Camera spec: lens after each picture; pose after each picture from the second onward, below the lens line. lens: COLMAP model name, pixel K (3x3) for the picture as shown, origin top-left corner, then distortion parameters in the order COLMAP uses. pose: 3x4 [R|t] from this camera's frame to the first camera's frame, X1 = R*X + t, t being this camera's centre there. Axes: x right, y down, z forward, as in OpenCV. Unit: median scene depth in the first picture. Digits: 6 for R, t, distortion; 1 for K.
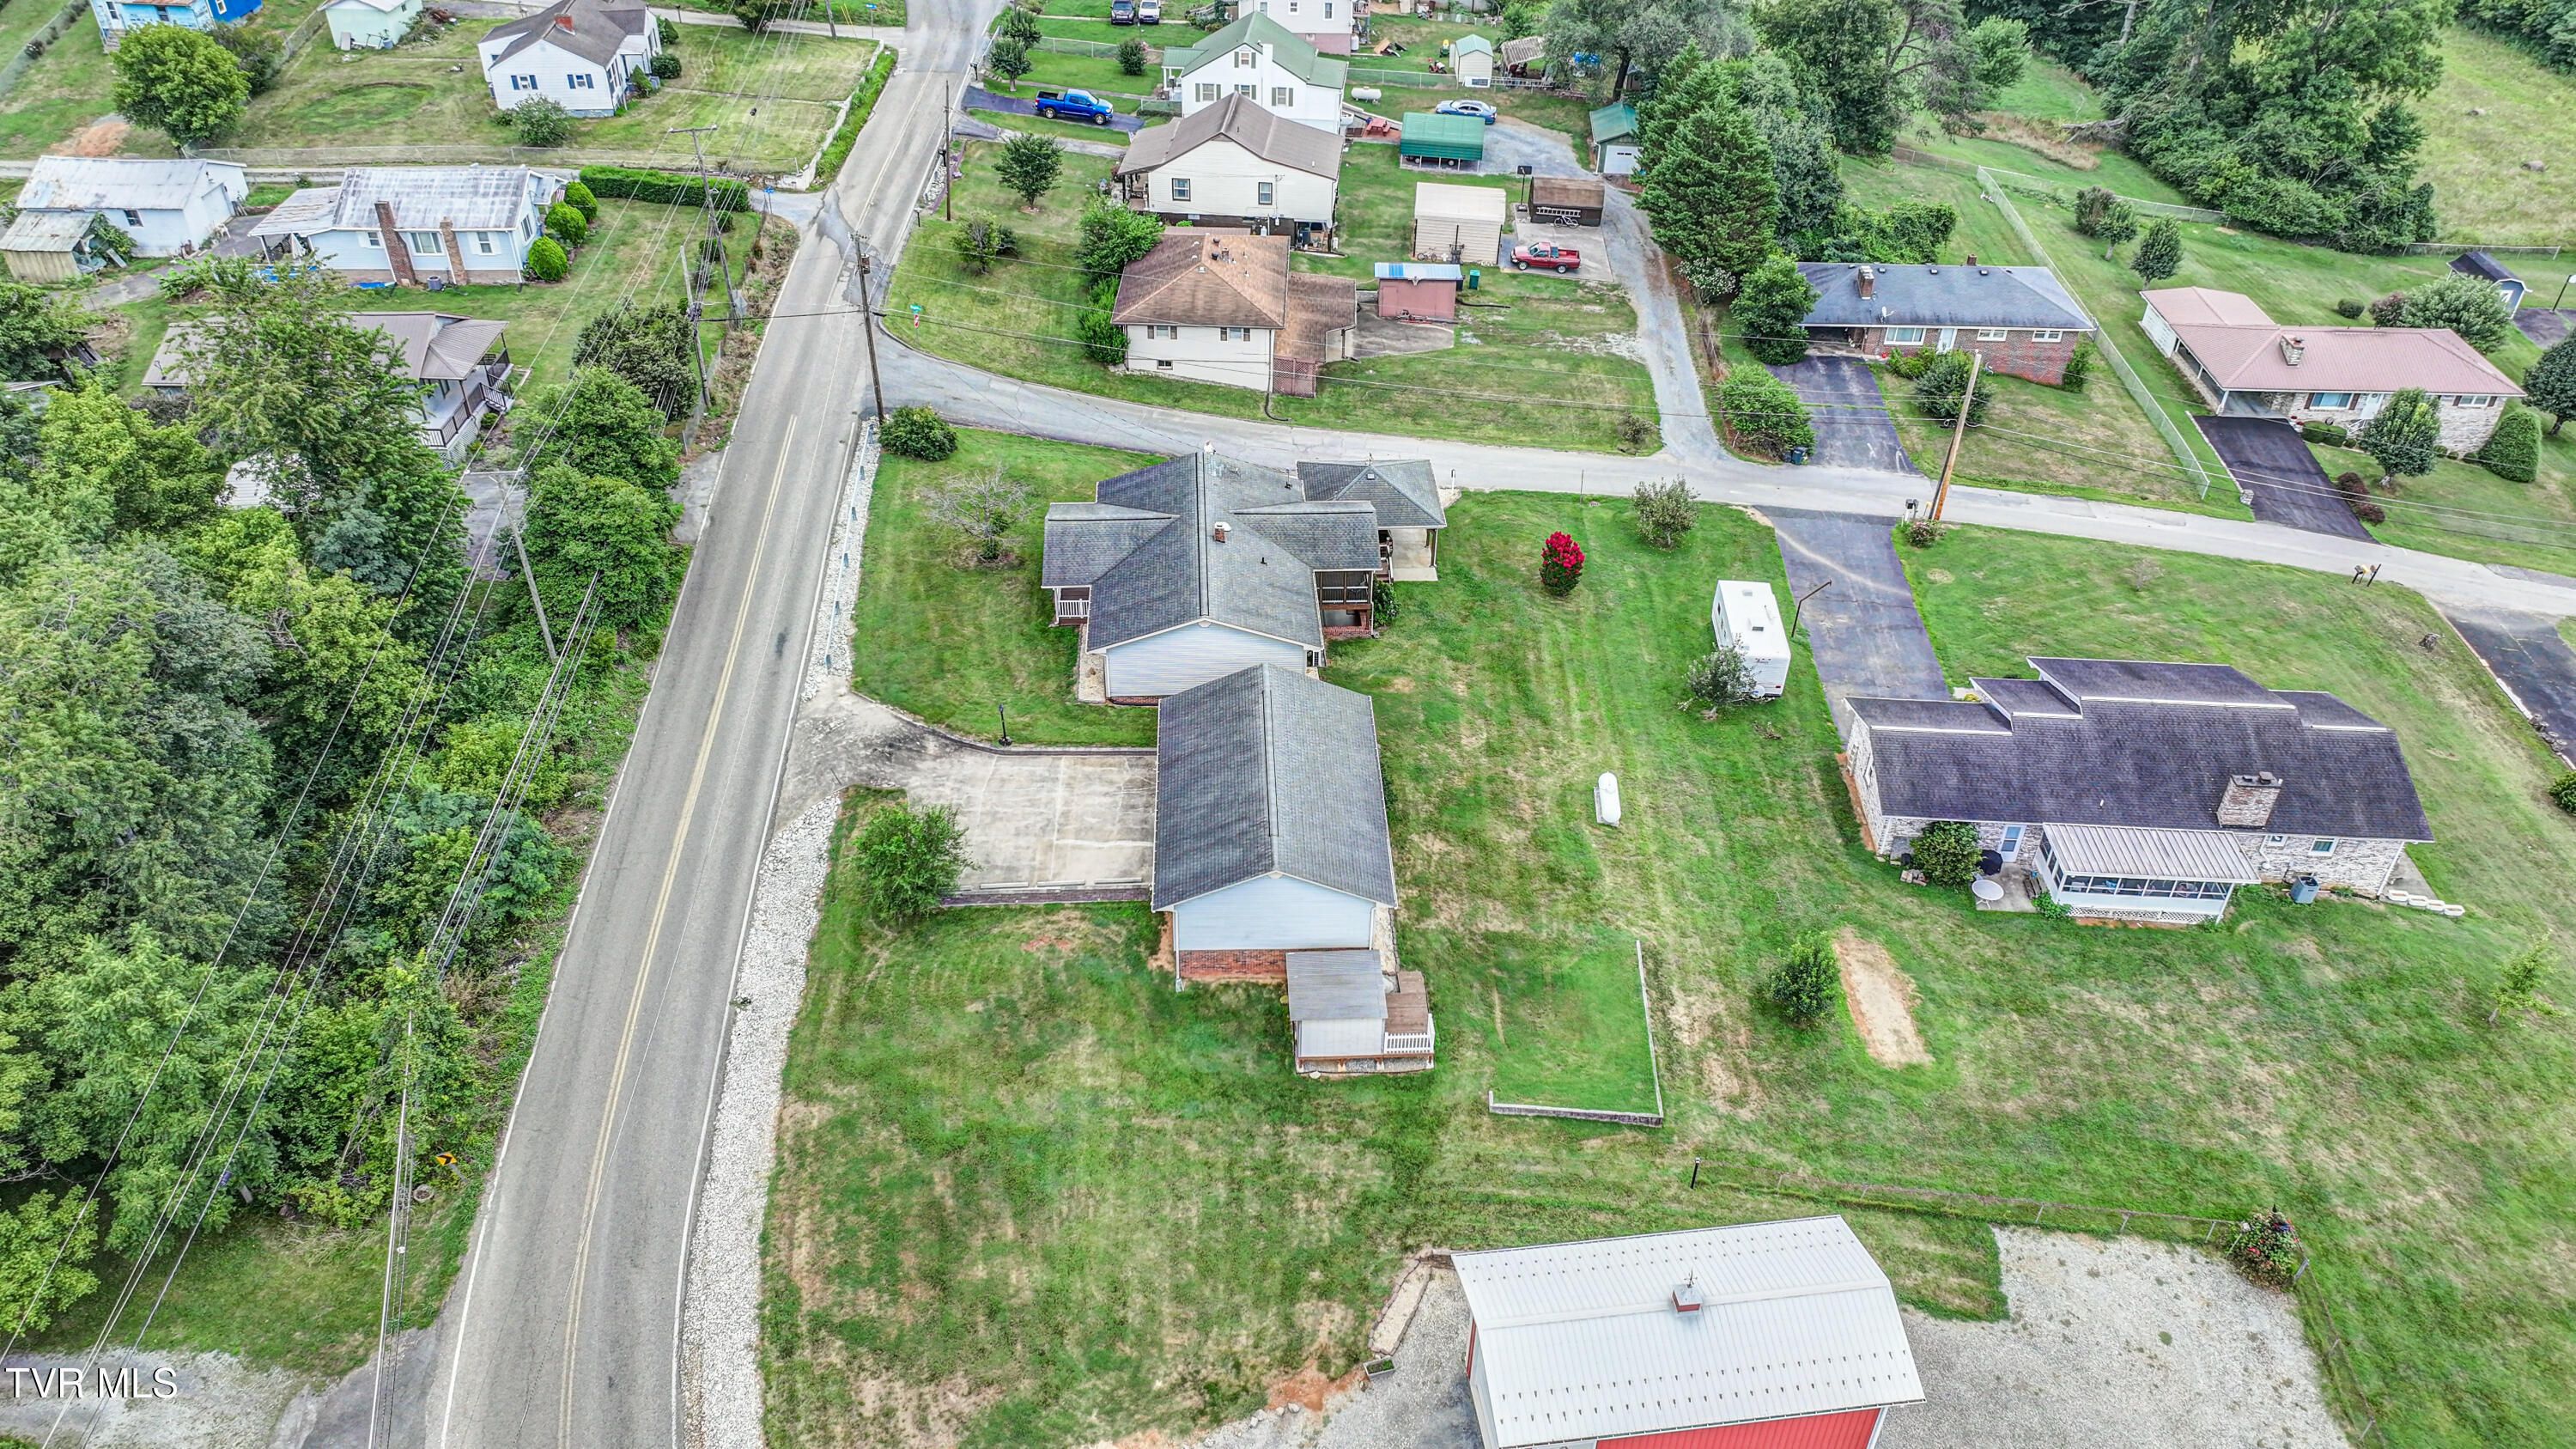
lens RADIAL K [[1799.6, 0, 1292.6], [0, 1799.6, 729.1], [0, 0, 1]] dist [0.002140, 0.014644]
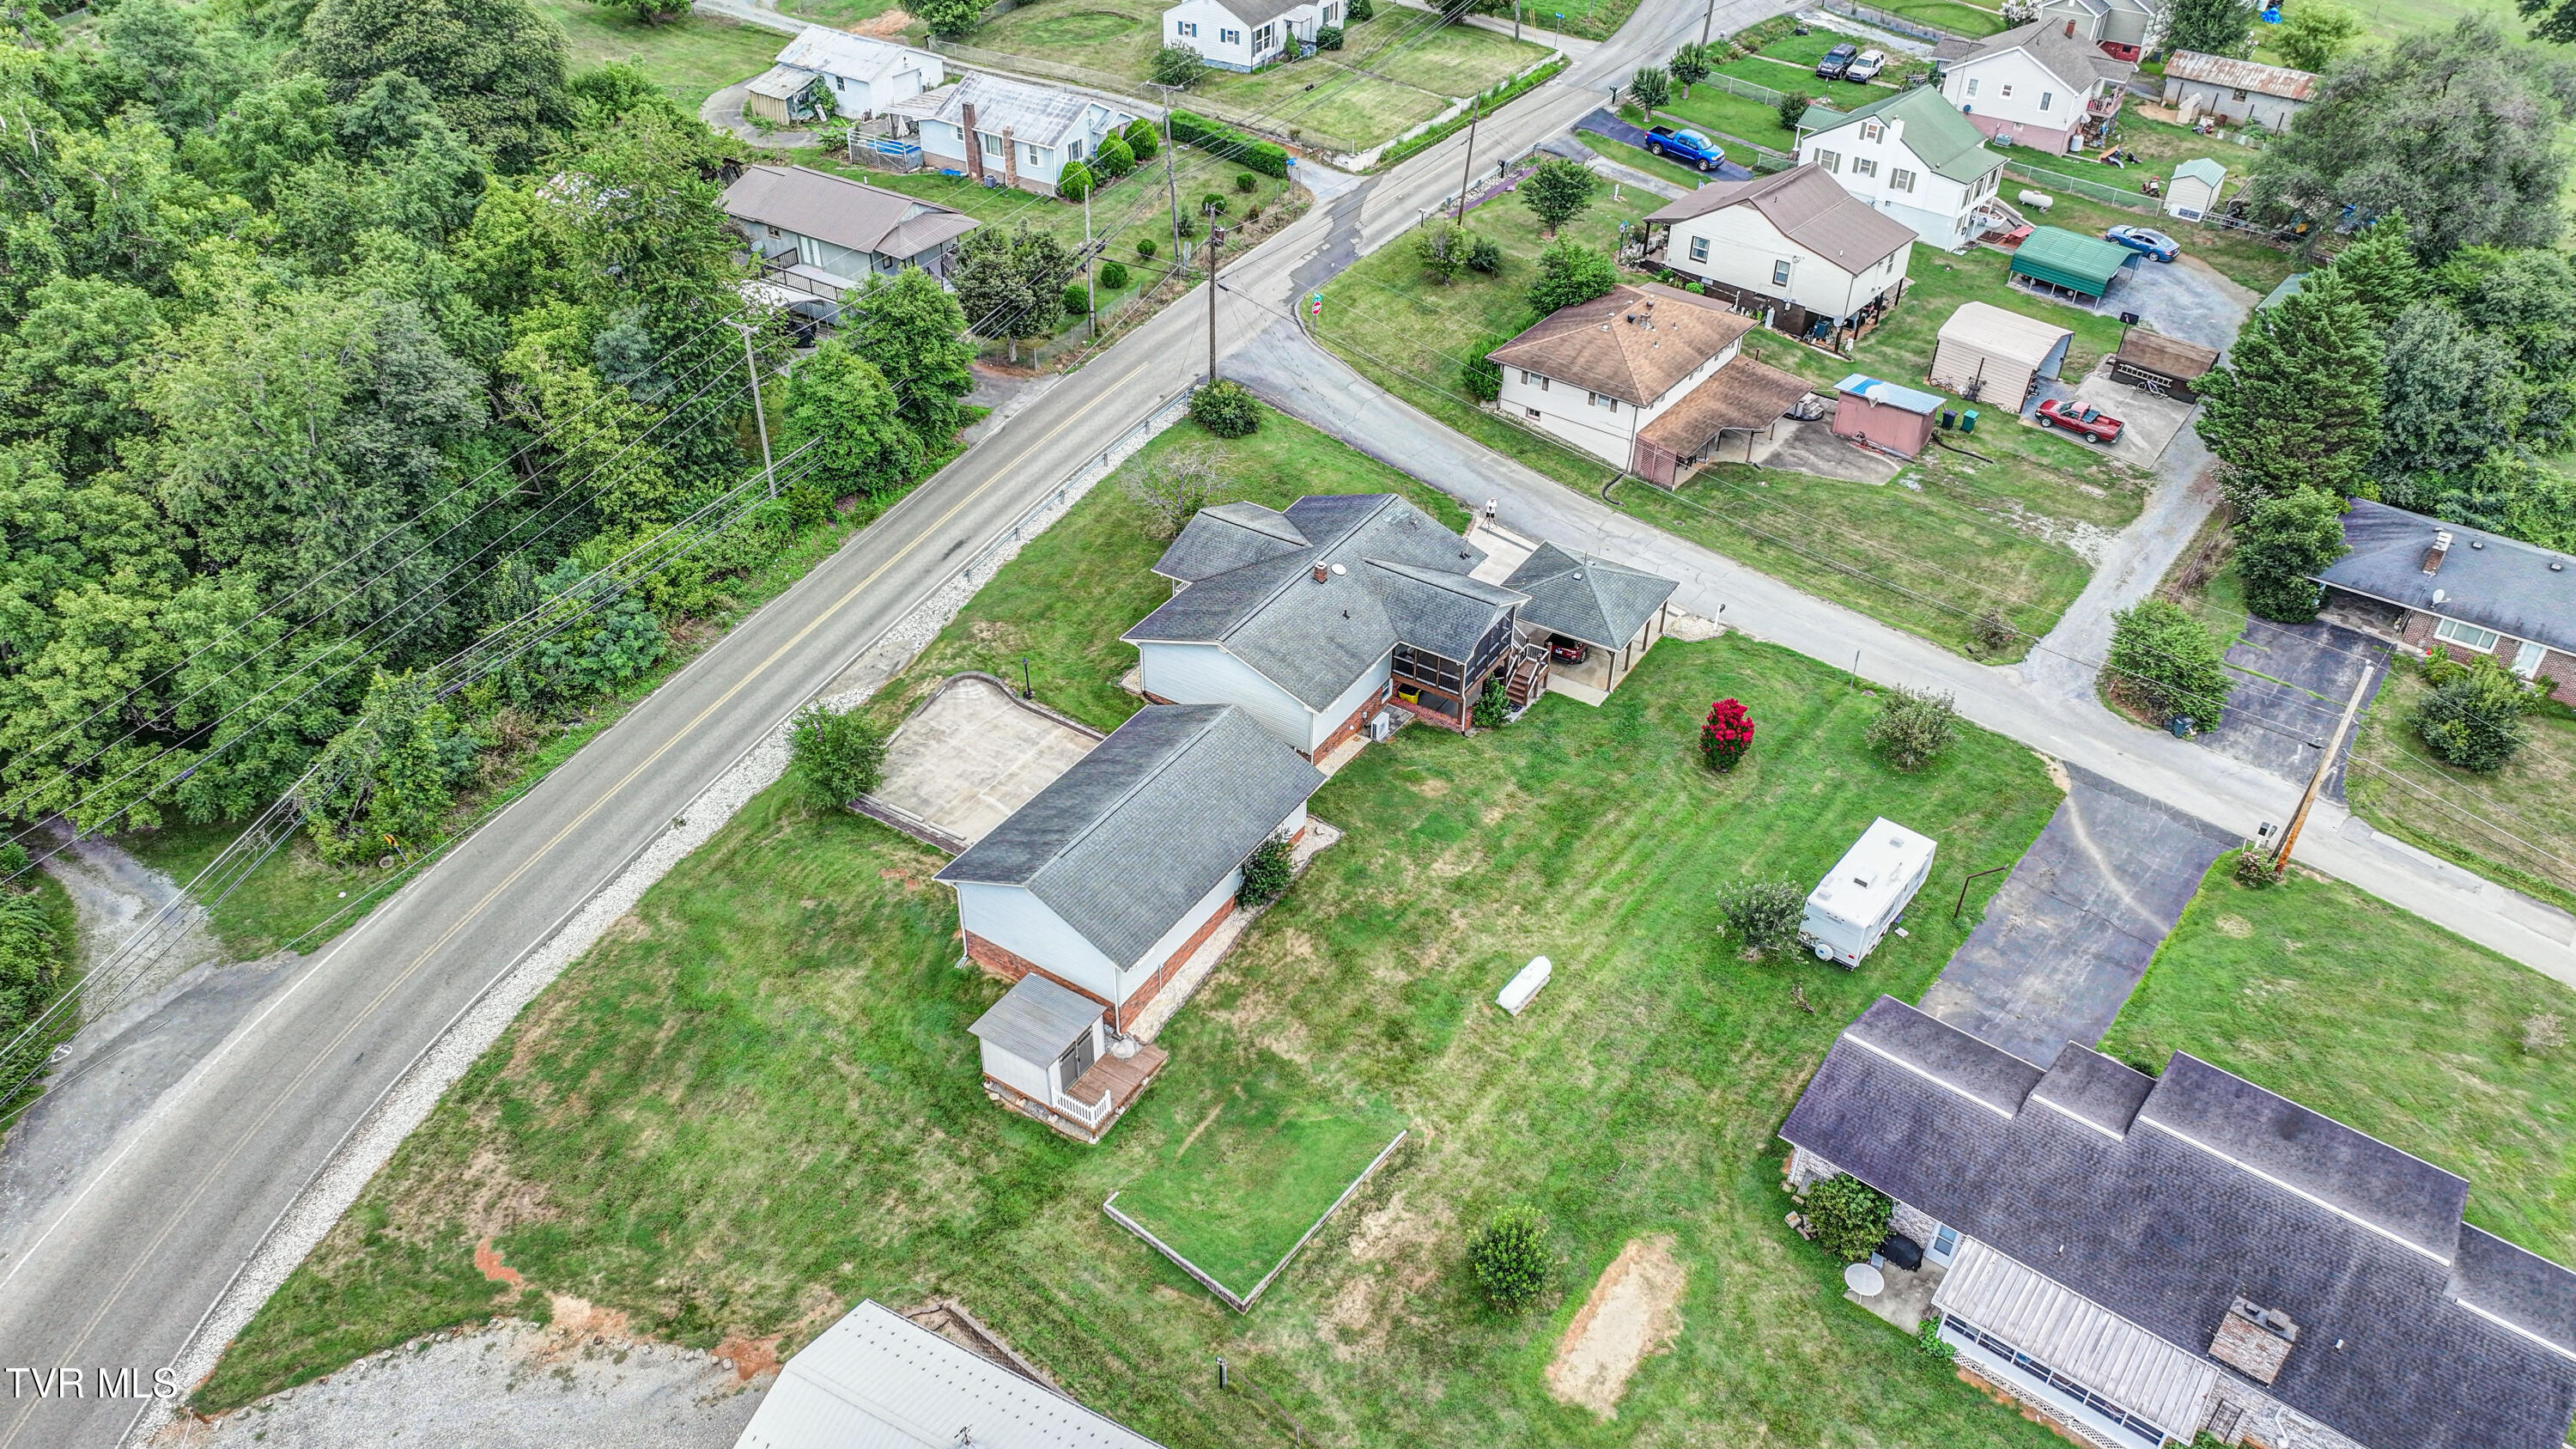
lens RADIAL K [[1799.6, 0, 1291.1], [0, 1799.6, 725.1], [0, 0, 1]] dist [0.002140, 0.014644]
pose [[0.817018, 0.338281, -0.466956, 0.411110], [-0.342851, 0.936122, 0.078287, -0.099666], [0.463611, 0.096135, 0.880808, 0.147366]]
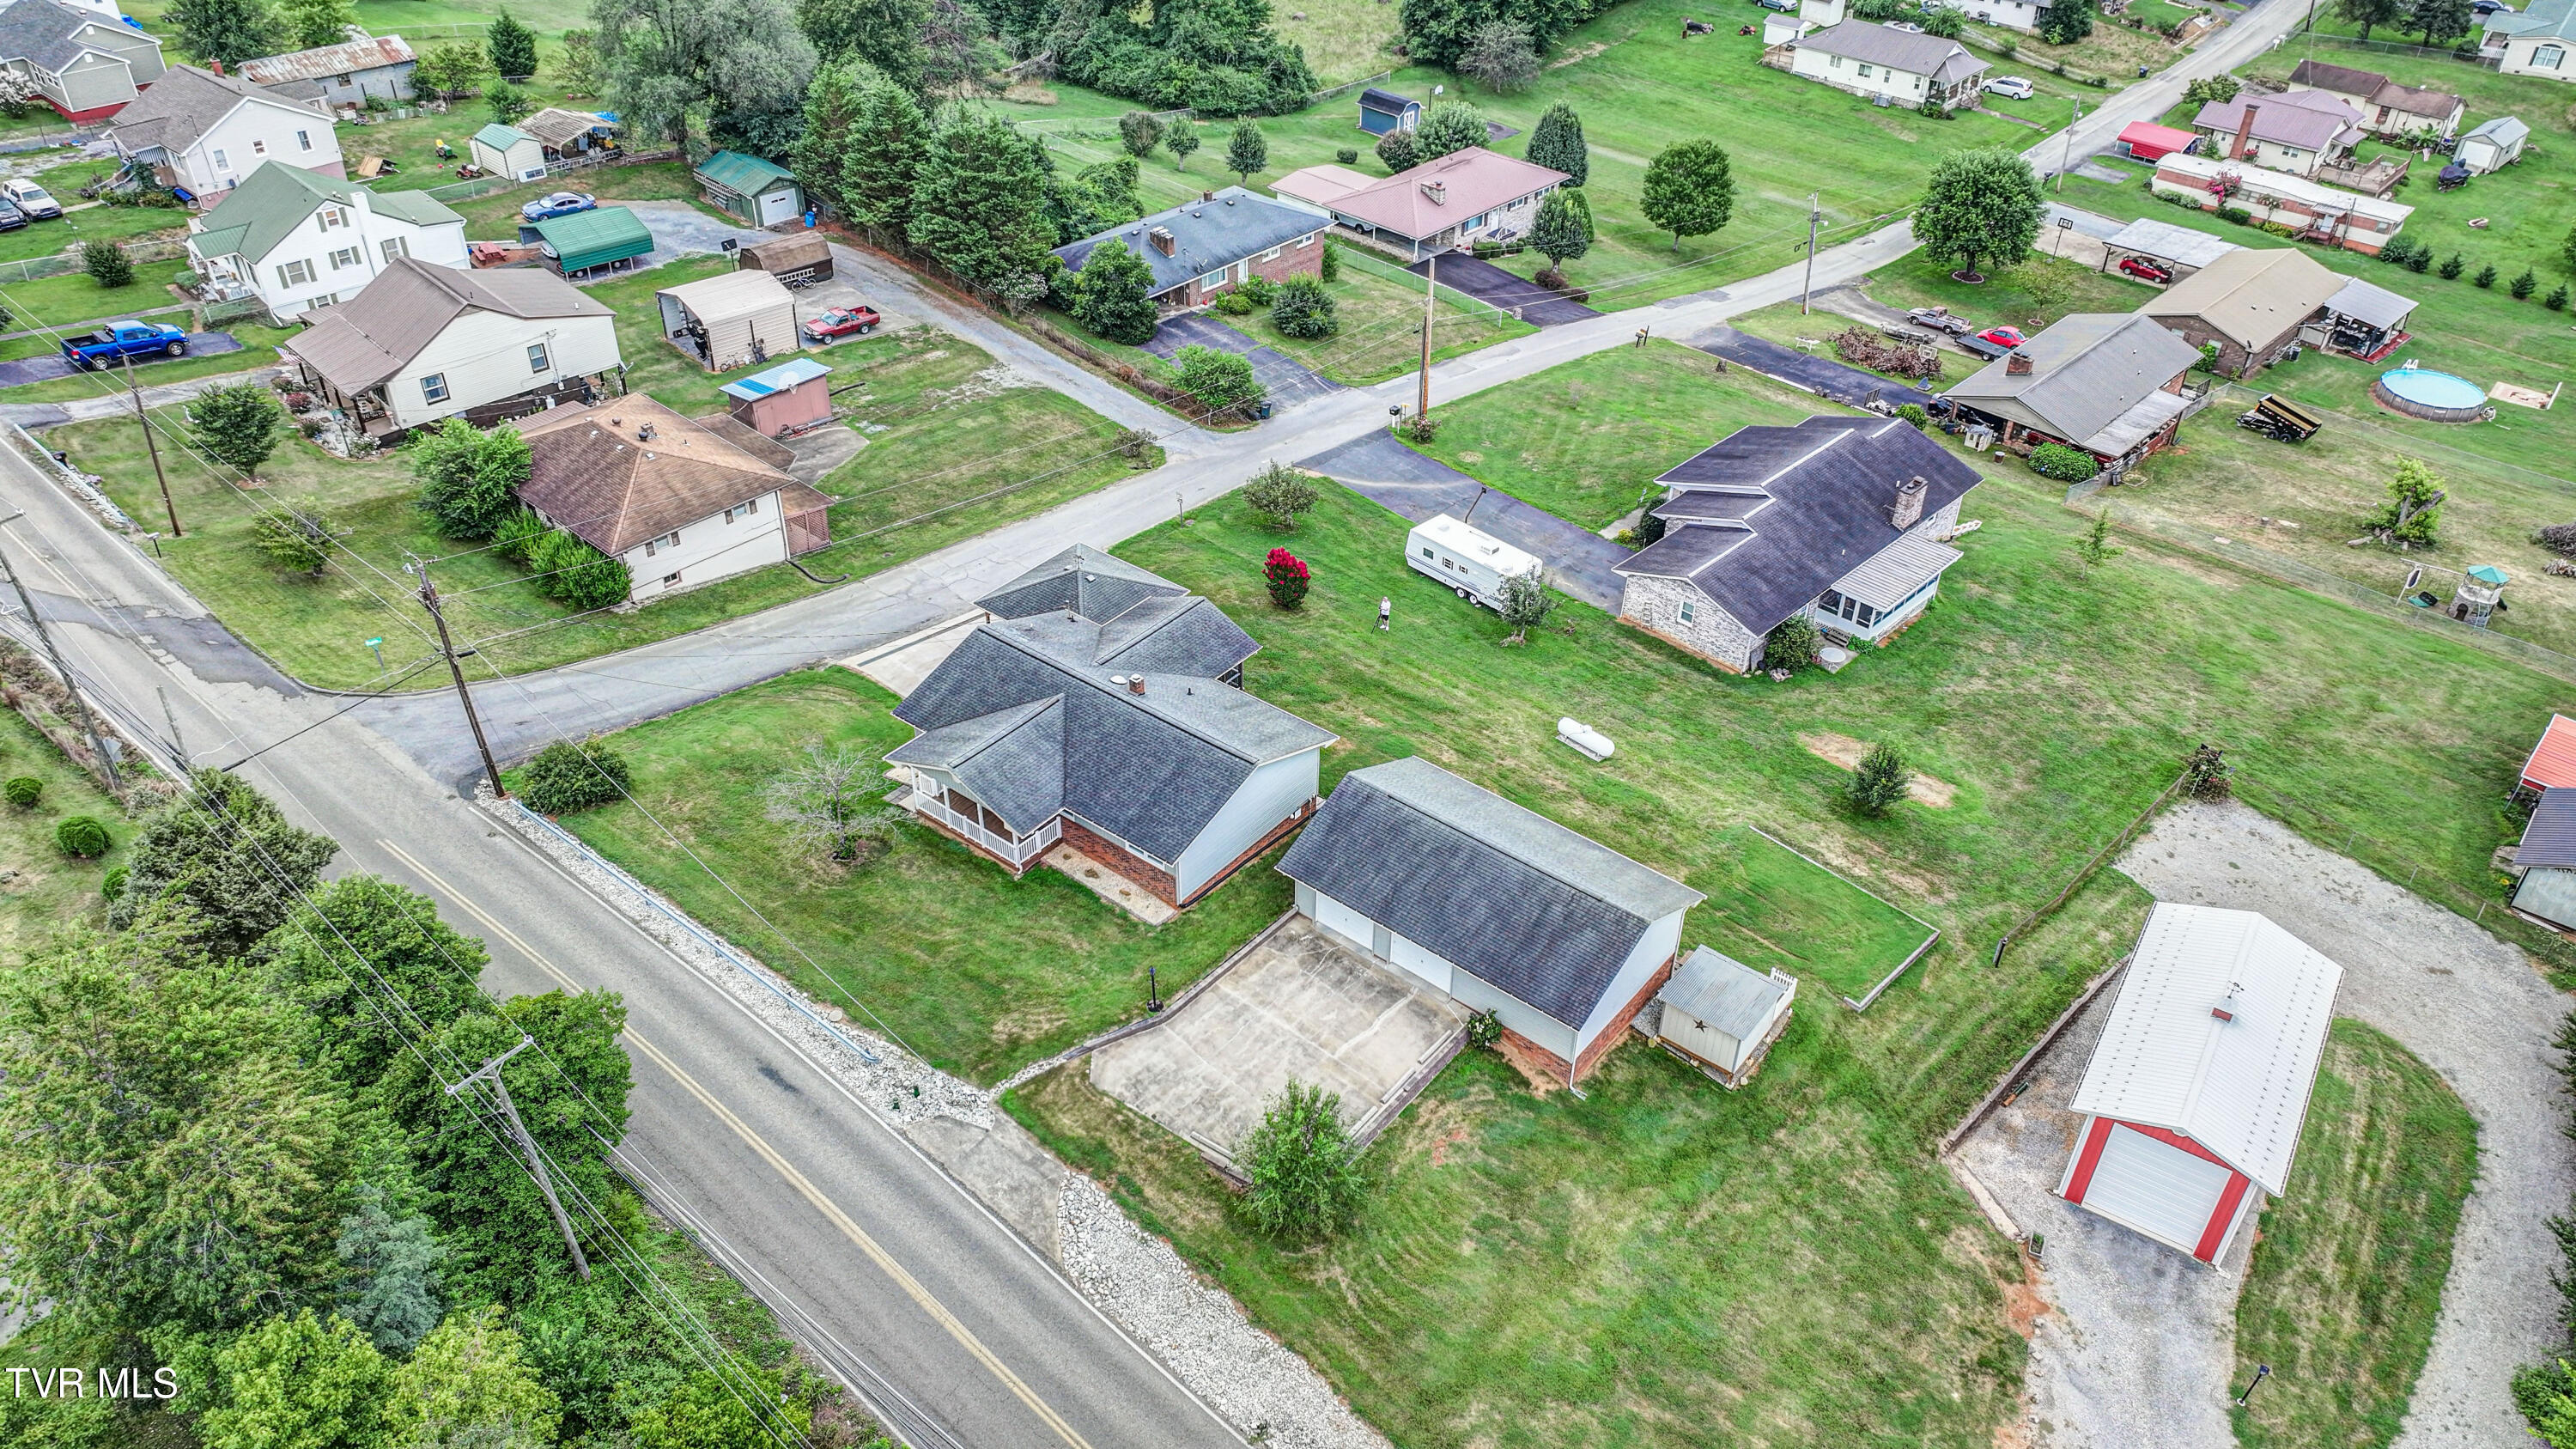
lens RADIAL K [[1799.6, 0, 1296.6], [0, 1799.6, 730.1], [0, 0, 1]] dist [0.002140, 0.014644]
pose [[0.658735, -0.451376, 0.601937, -0.511087], [0.442493, 0.879481, 0.175253, -0.203019], [-0.608497, 0.150908, 0.779075, 0.264105]]
